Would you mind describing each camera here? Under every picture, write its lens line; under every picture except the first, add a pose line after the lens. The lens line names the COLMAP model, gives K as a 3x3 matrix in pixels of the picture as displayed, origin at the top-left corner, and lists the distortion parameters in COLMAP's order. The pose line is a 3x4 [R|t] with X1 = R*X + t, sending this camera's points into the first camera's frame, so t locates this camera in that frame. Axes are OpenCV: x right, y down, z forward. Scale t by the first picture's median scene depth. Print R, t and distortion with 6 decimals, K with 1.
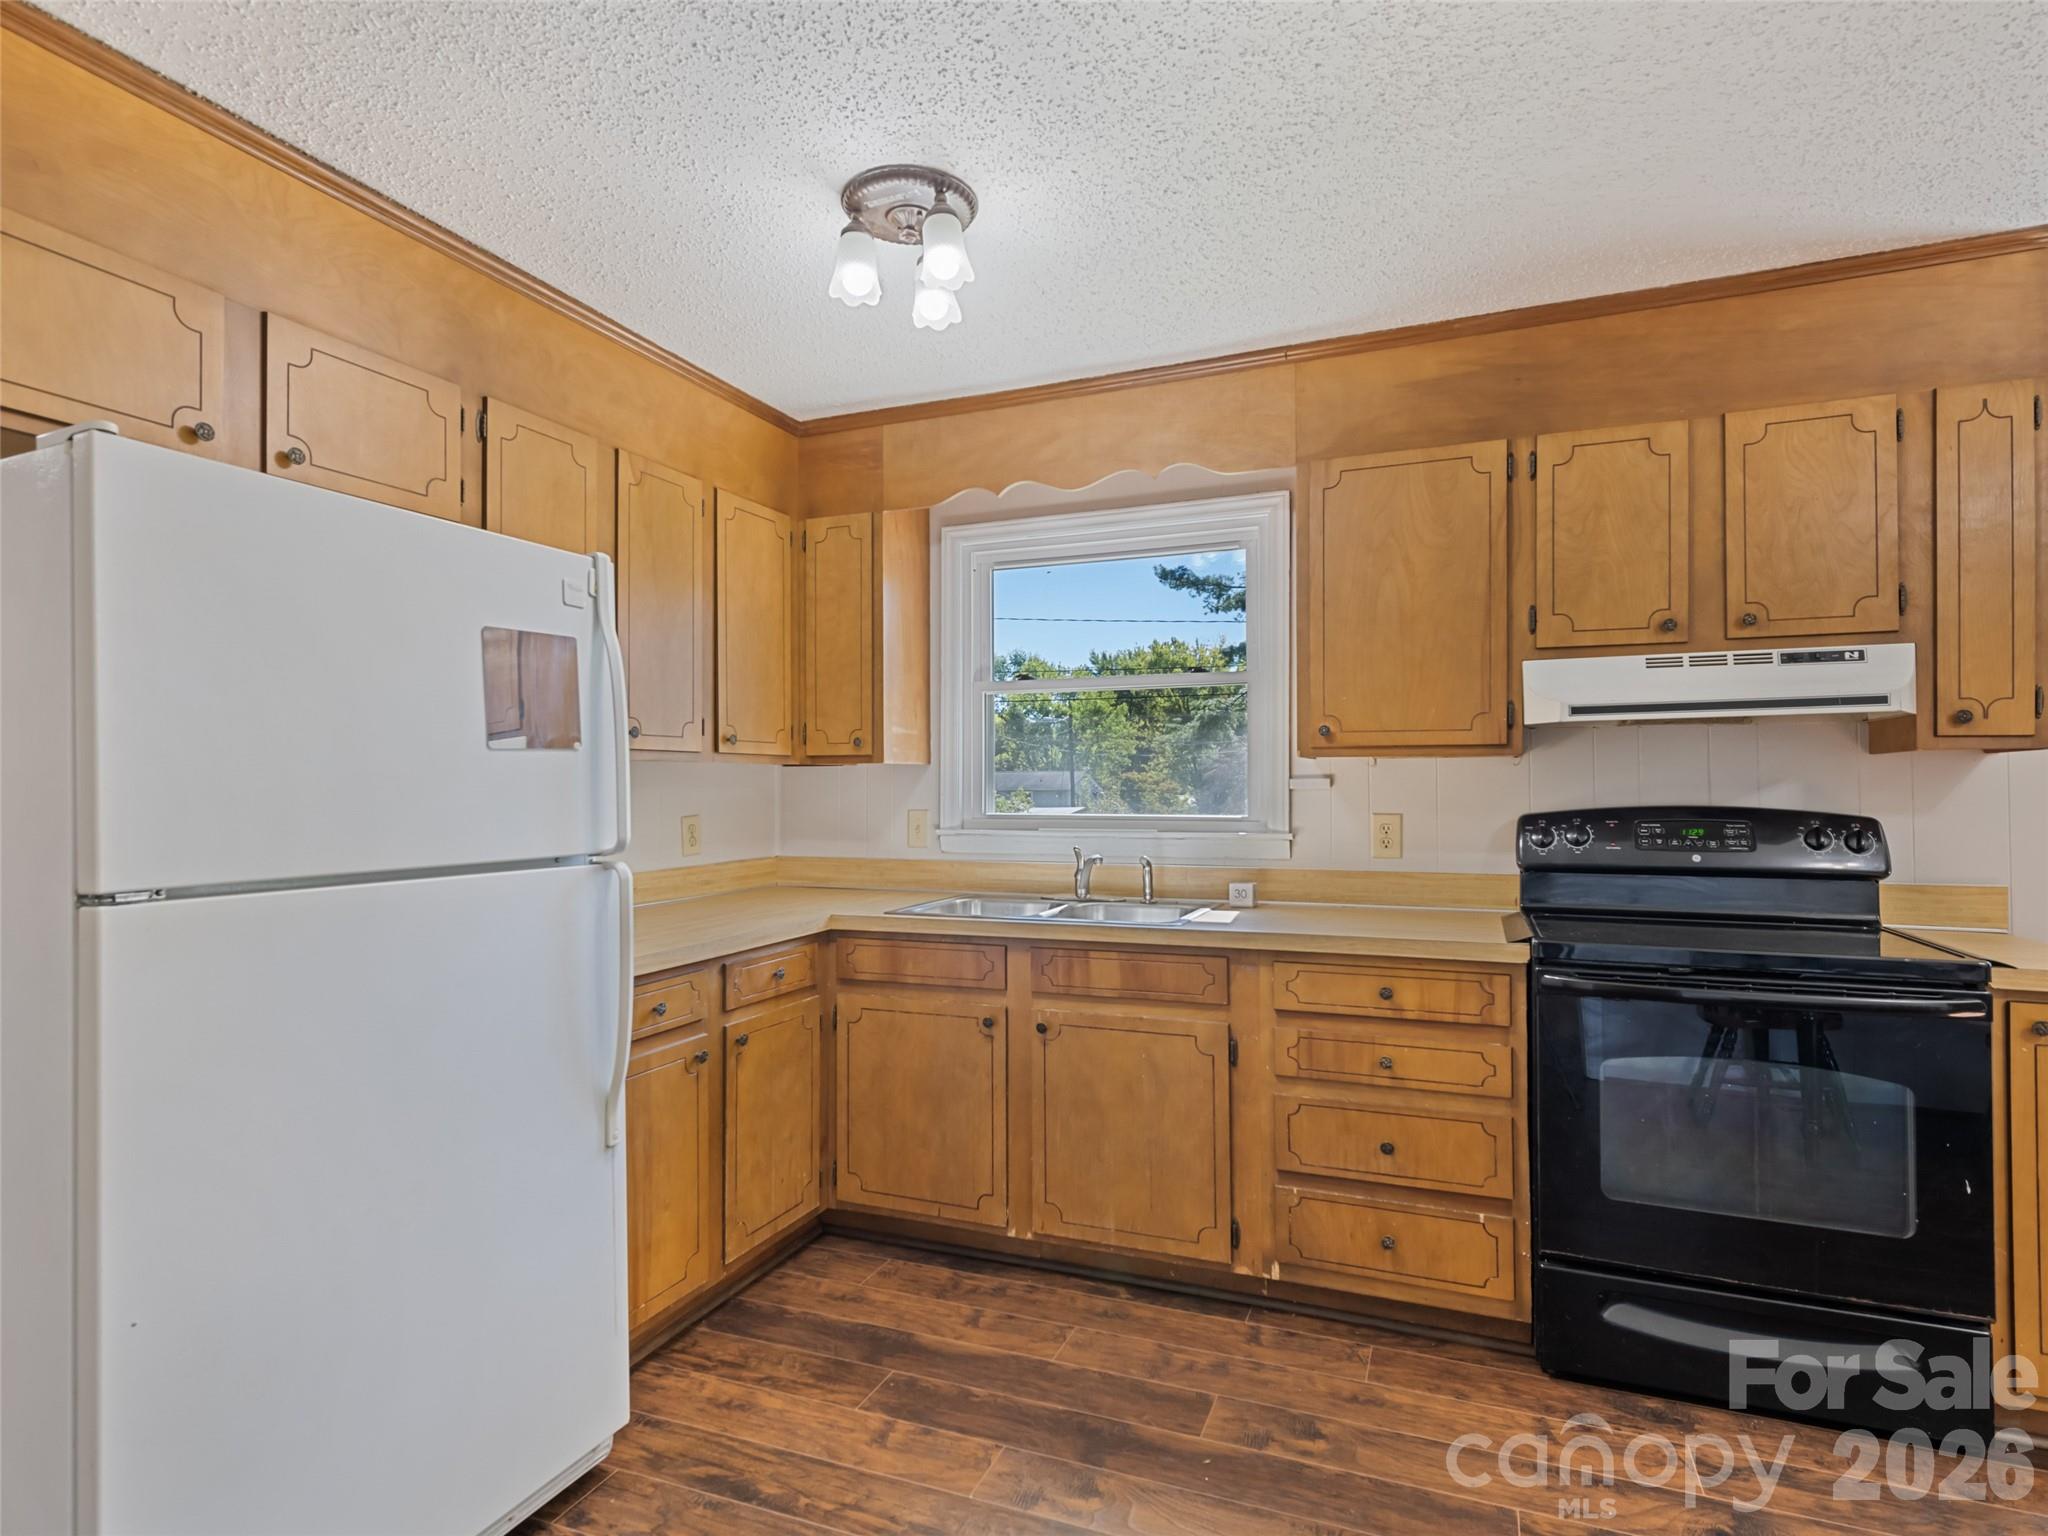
lens RADIAL K [[1086.0, 0, 1024.0], [0, 1086.0, 768.0], [0, 0, 1]] dist [0.011455, -0.001048]
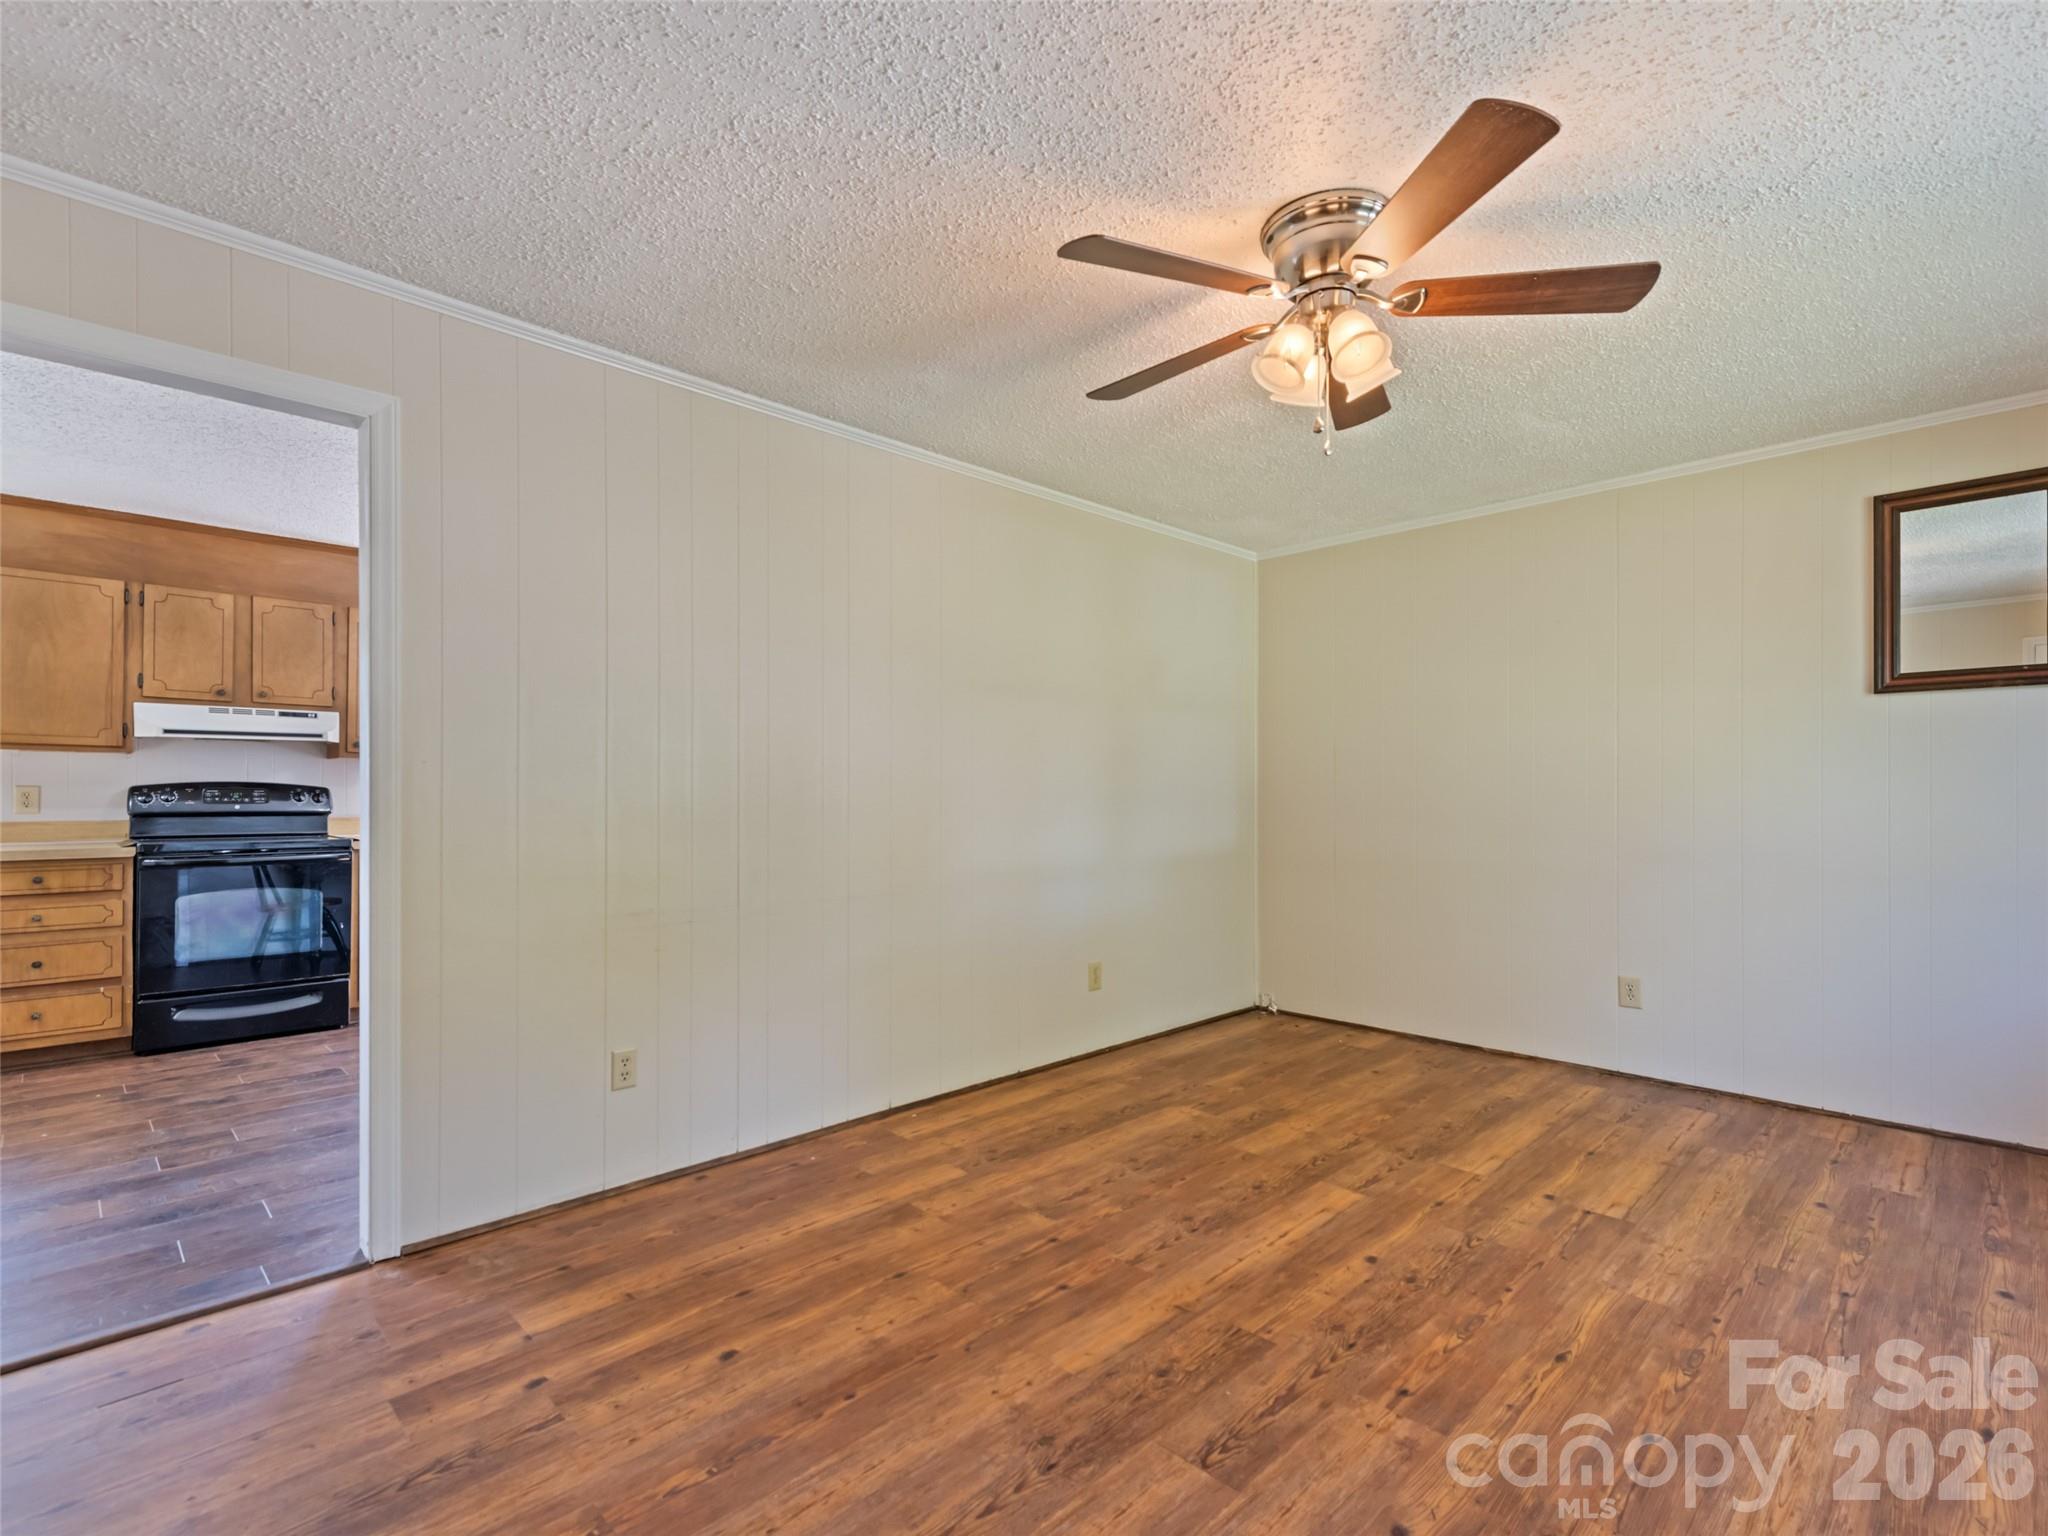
lens RADIAL K [[986.4, 0, 1030.1], [0, 986.4, 794.5], [0, 0, 1]] dist [0.015202, -0.001865]
pose [[0.393015, 0.004315, 0.919522, -0.538773], [-0.021061, 0.999769, 0.004310, 0.020993], [-0.919291, -0.021060, 0.393015, -1.150958]]
